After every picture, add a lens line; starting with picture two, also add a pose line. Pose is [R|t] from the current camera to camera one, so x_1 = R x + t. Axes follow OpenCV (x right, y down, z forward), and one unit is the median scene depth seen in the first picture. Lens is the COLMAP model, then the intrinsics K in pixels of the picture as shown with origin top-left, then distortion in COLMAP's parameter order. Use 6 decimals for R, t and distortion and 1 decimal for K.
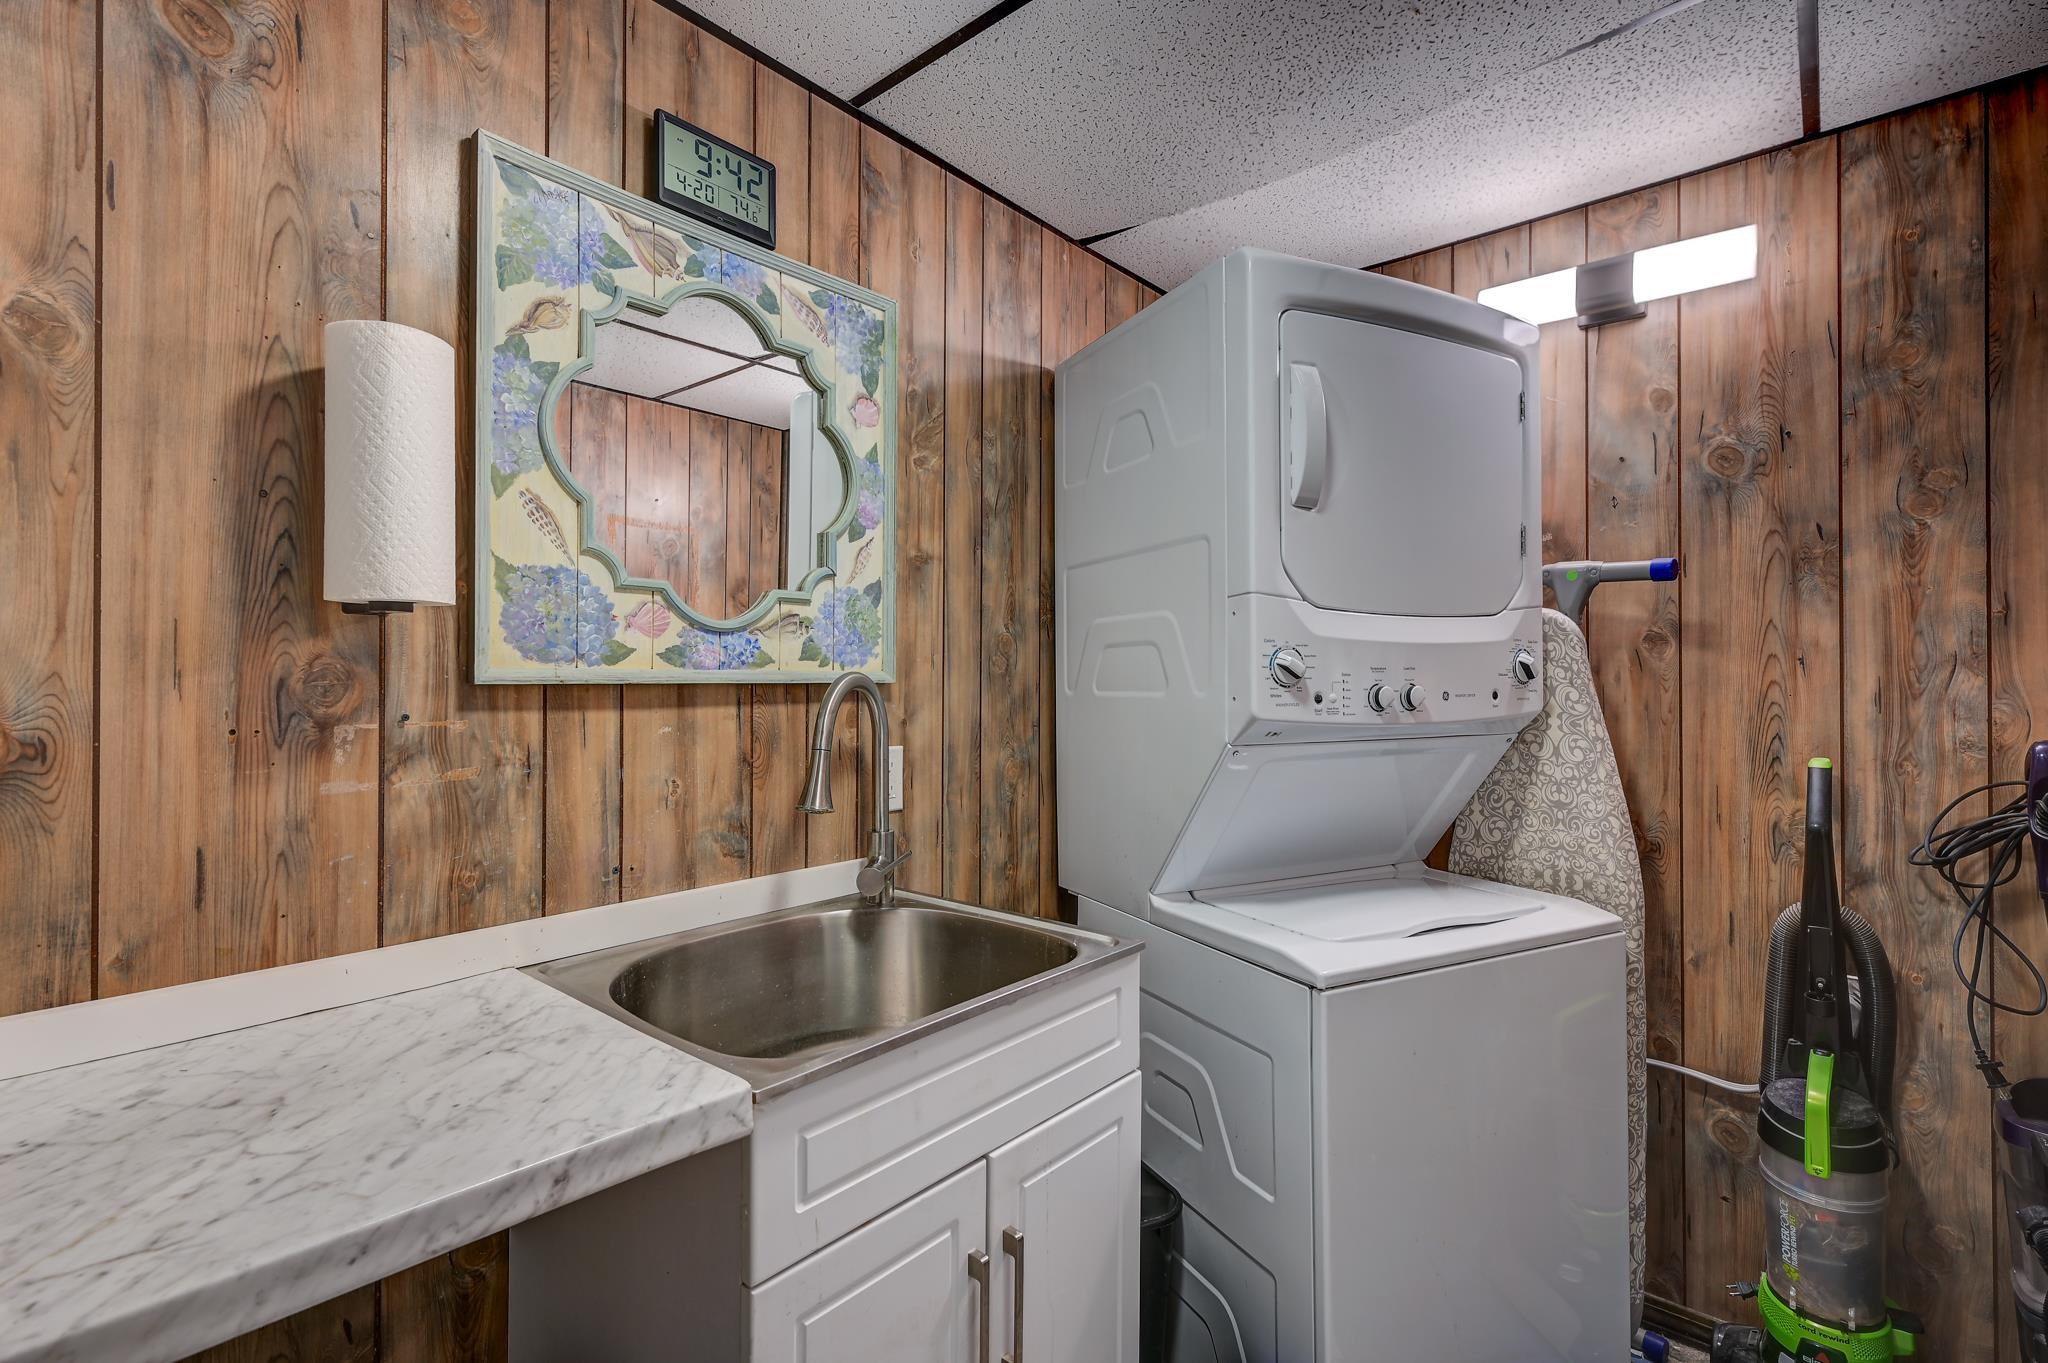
lens RADIAL K [[927.5, 0, 1029.0], [0, 927.5, 675.6], [0, 0, 1]] dist [-0.001844, 0.000078]
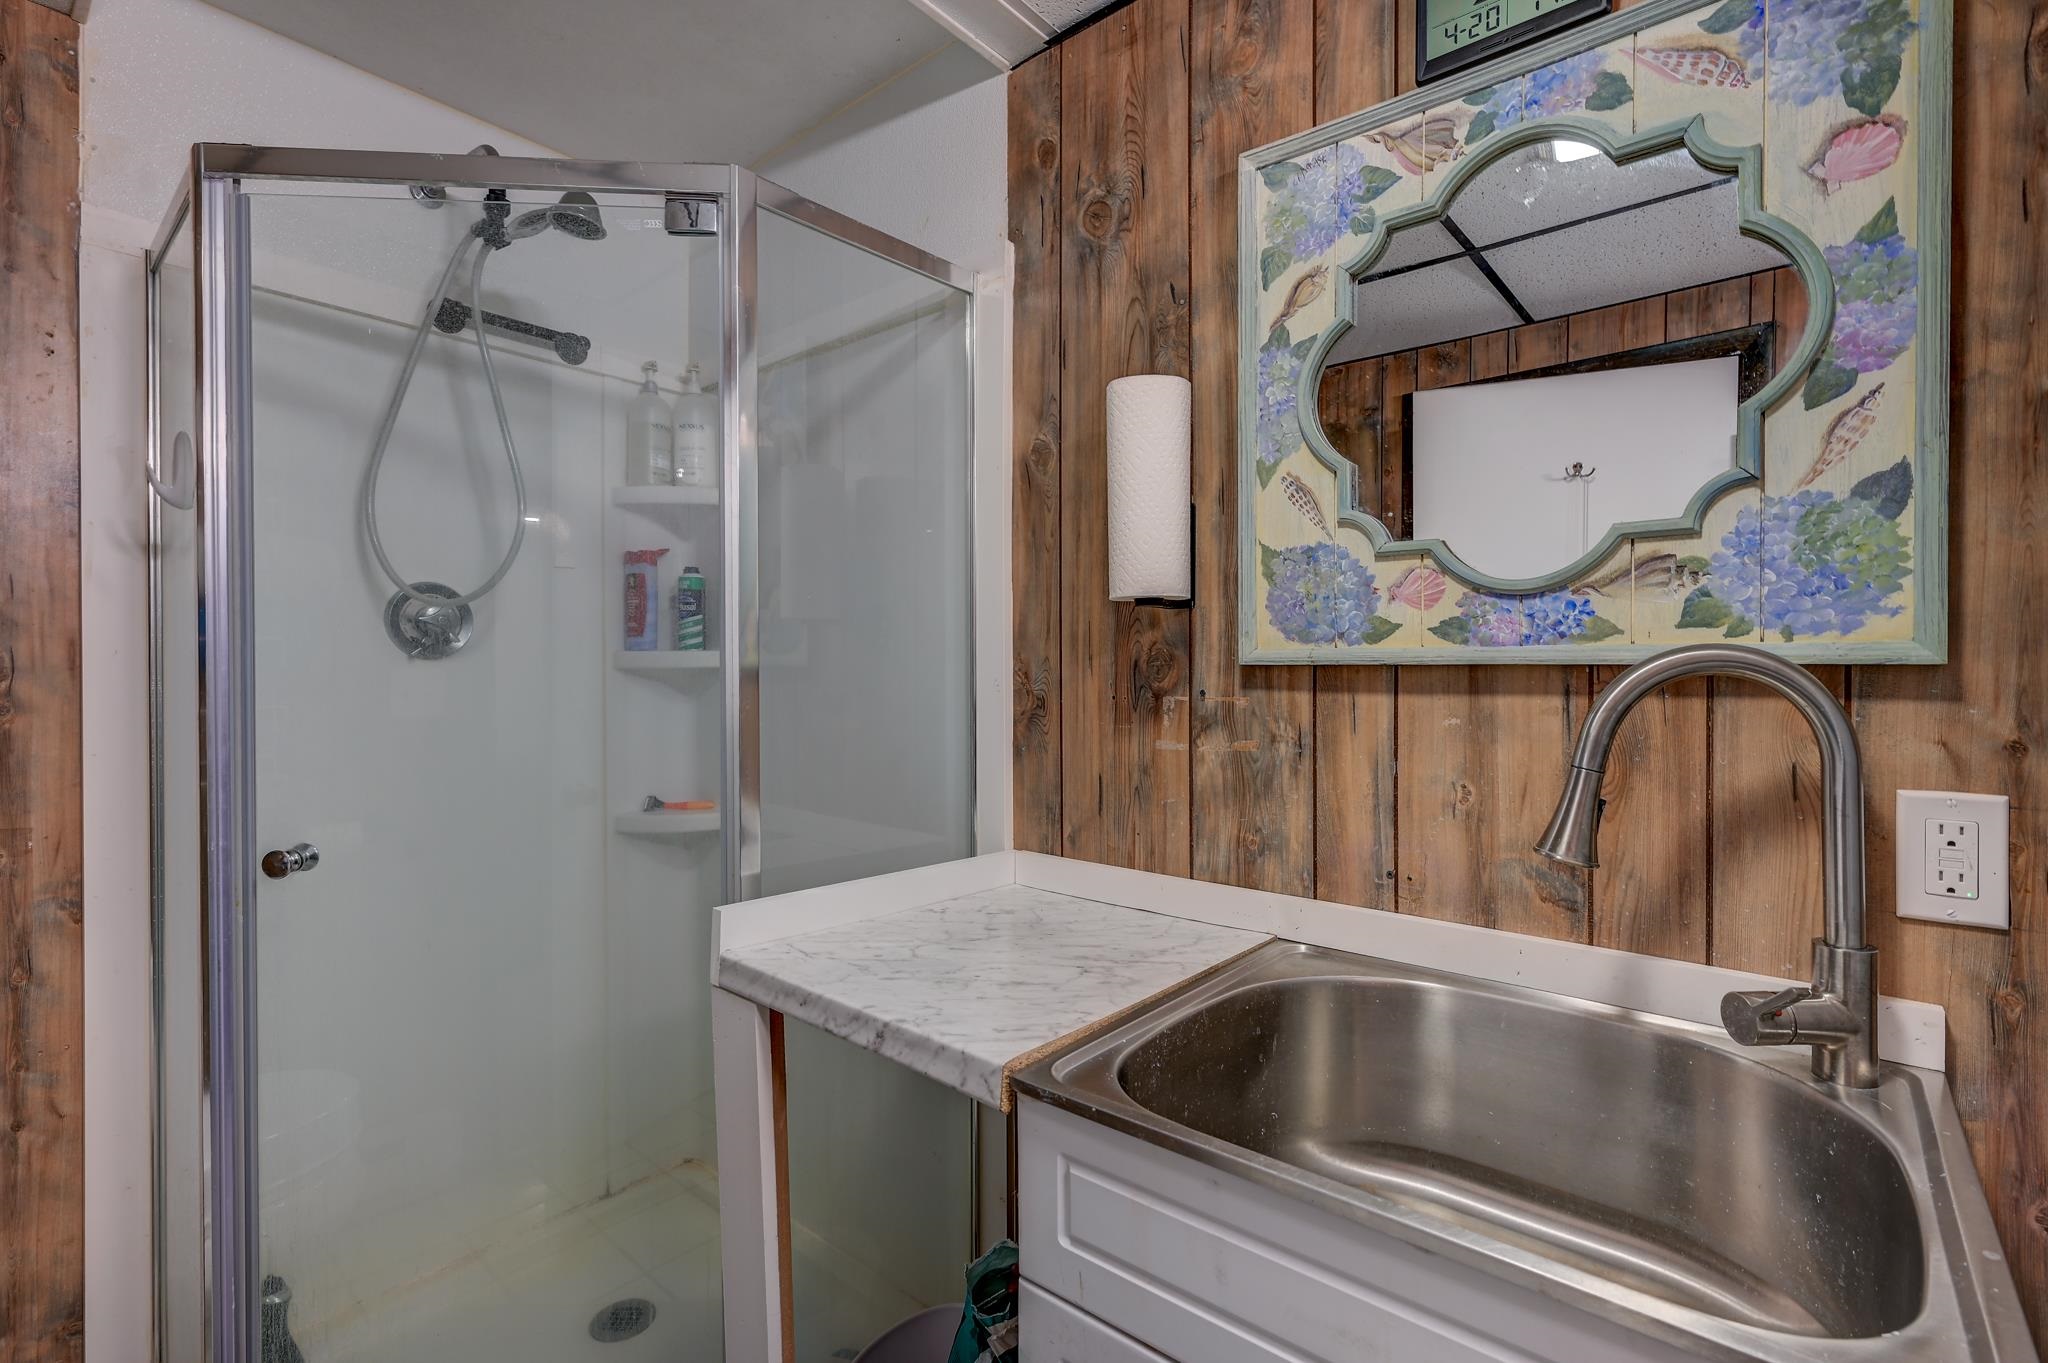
lens RADIAL K [[927.5, 0, 1029.0], [0, 927.5, 675.6], [0, 0, 1]] dist [-0.001844, 0.000078]
pose [[0.005010, 0.009646, -0.999941, 0.473324], [0.004002, 0.999945, 0.009666, 0.010056], [0.999979, -0.004051, 0.004972, 0.701066]]
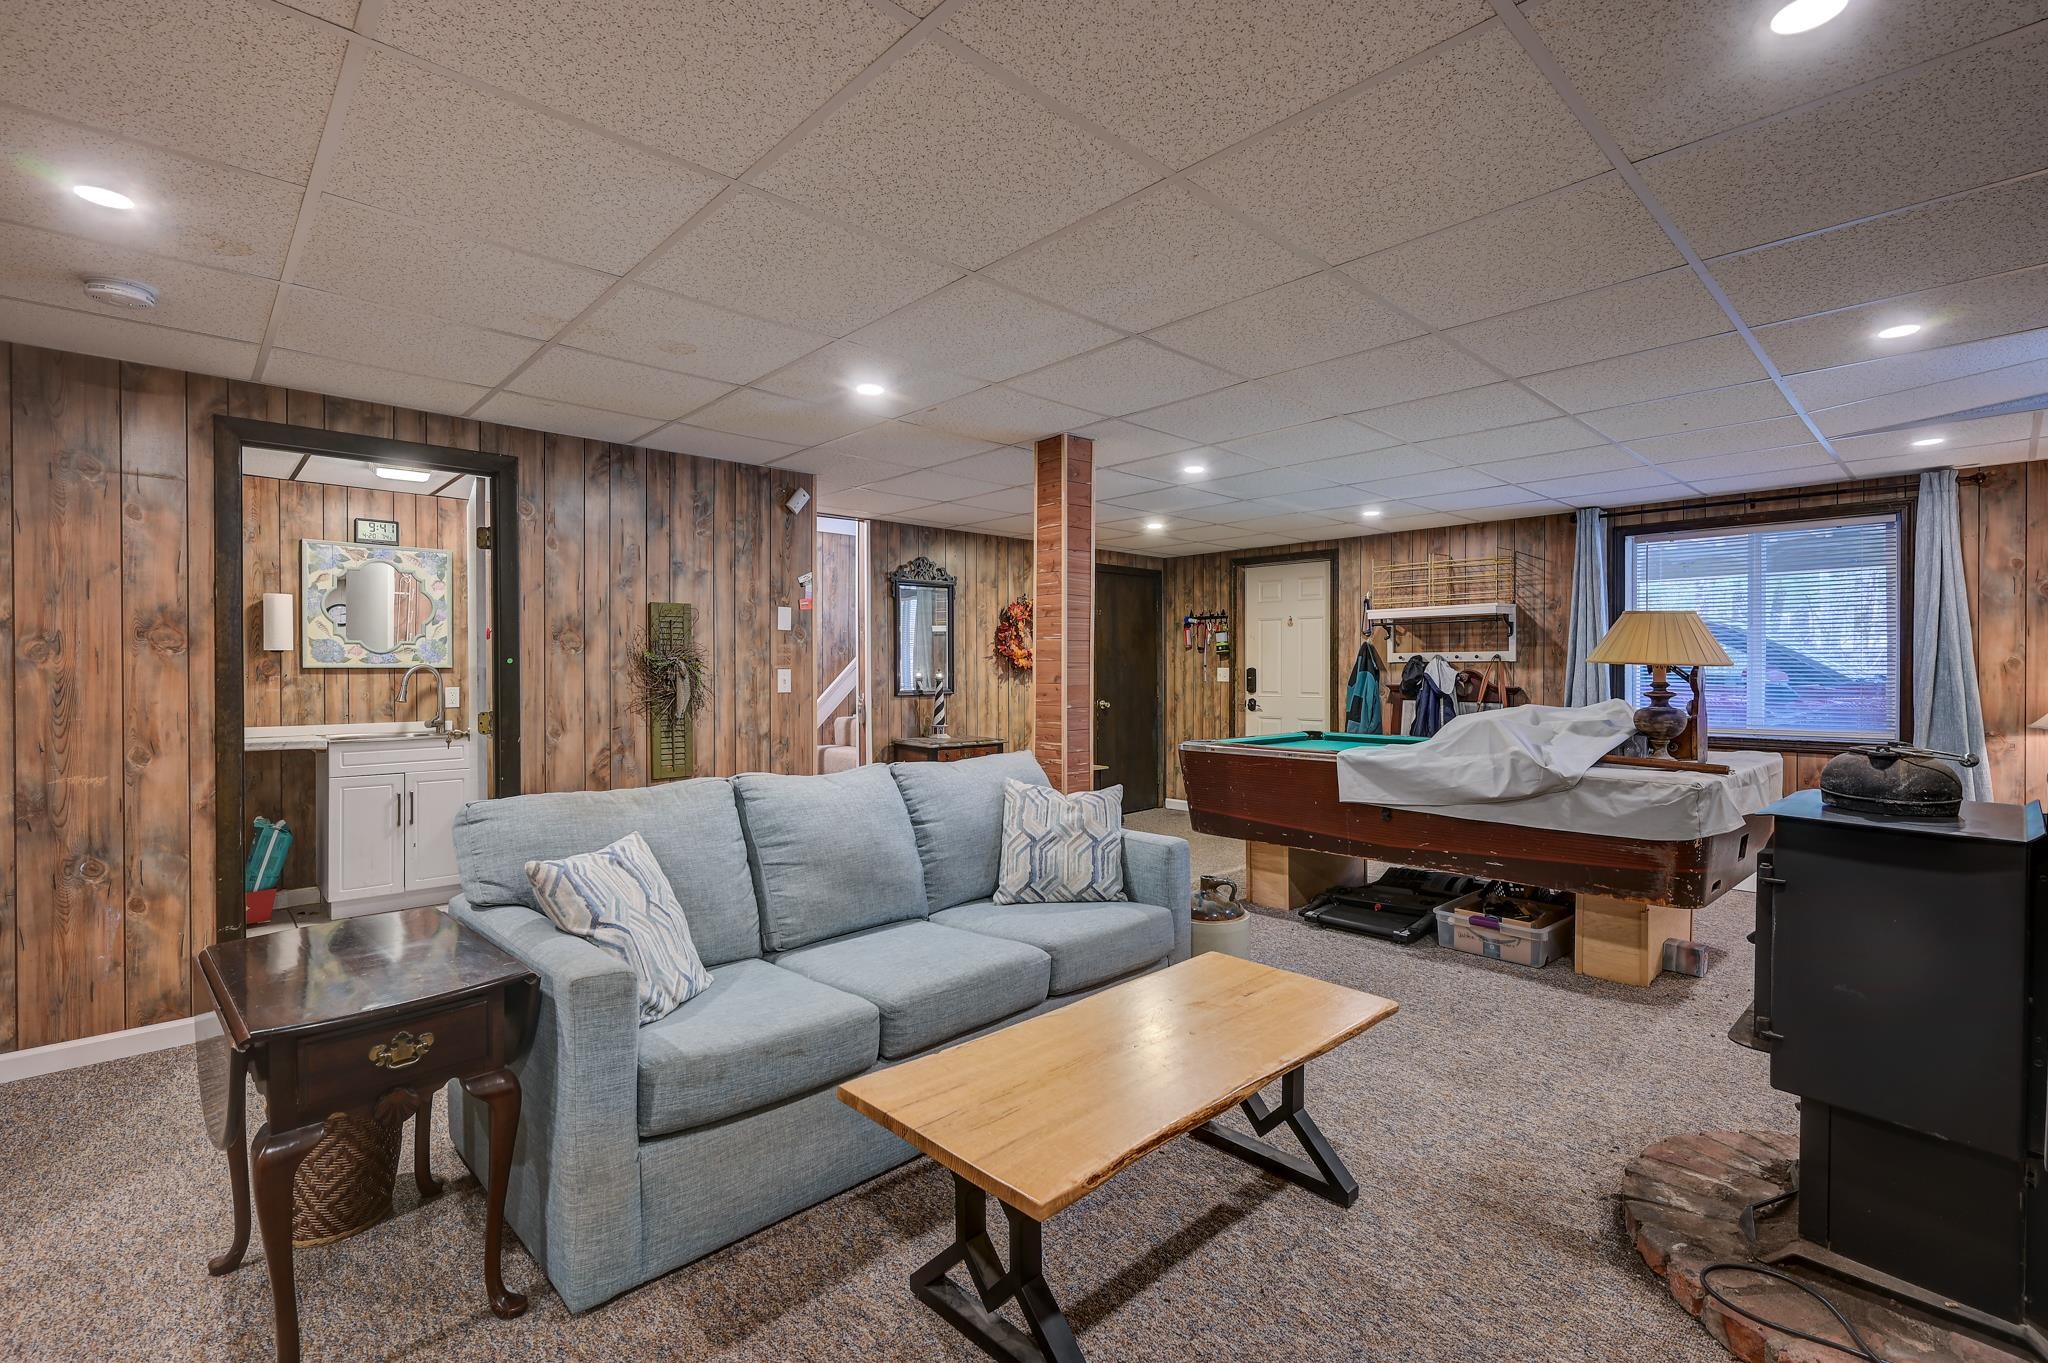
lens RADIAL K [[908.9, 0, 1023.2], [0, 908.9, 674.5], [0, 0, 1]] dist [0.000278, 0.000272]
pose [[0.993732, 0.002706, -0.111755, 3.026391], [-0.001065, 0.999891, 0.014737, -0.023370], [0.111782, -0.014525, 0.993627, -2.672294]]
